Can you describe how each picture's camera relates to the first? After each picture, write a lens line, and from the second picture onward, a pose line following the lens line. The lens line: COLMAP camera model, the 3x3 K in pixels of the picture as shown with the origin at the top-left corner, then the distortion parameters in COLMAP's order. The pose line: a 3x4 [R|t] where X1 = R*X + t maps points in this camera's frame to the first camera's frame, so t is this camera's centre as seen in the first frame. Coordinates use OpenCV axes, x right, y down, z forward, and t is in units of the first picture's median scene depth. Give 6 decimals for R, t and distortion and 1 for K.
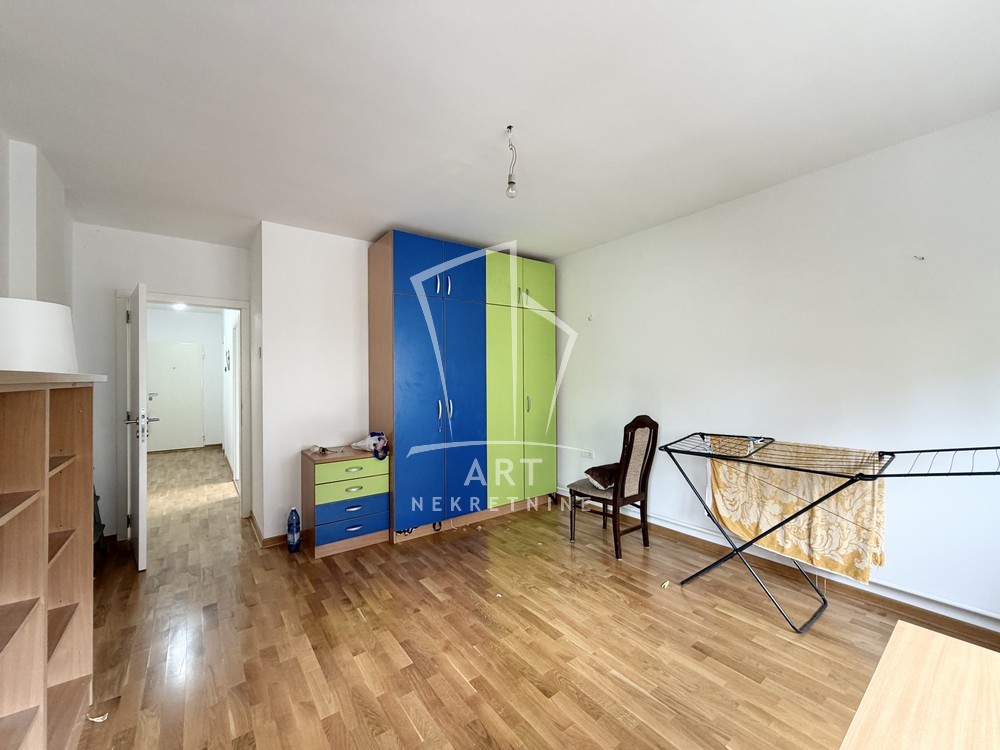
lens RADIAL K [[398.3, 0, 497.7], [0, 398.3, 377.1], [0, 0, 1]] dist [0.000904, 0.000165]
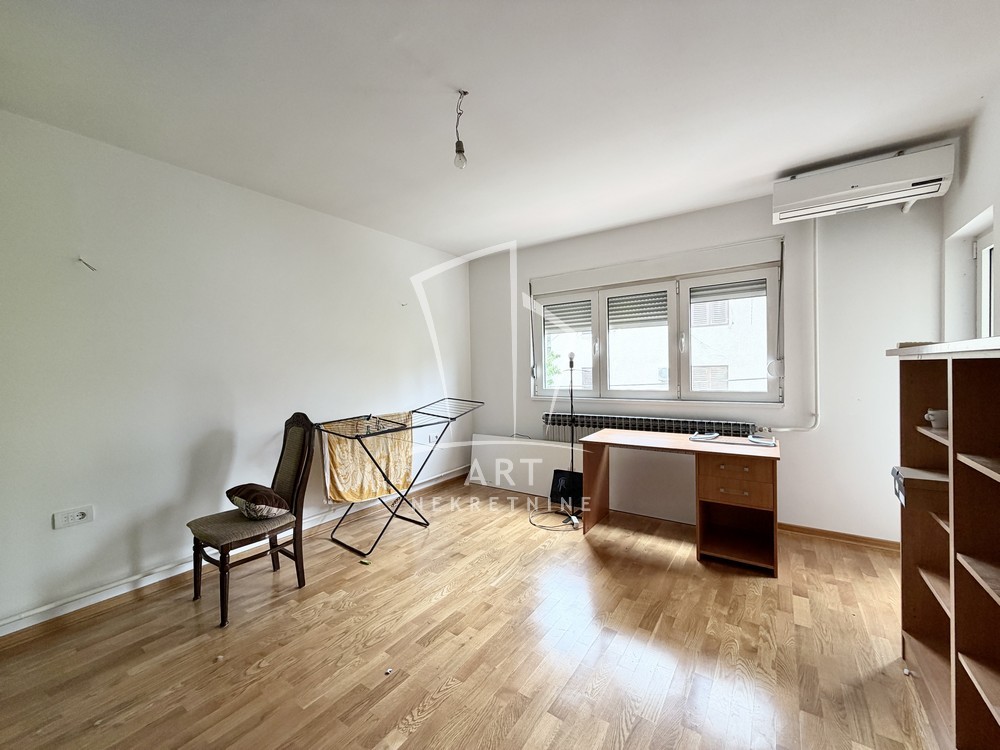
lens RADIAL K [[398.3, 0, 497.7], [0, 398.3, 377.1], [0, 0, 1]] dist [0.000904, 0.000165]
pose [[-0.305882, -0.007093, 0.952043, -0.720640], [0.018724, 0.999734, 0.013464, 0.016508], [-0.951885, 0.021944, -0.305667, 1.006267]]
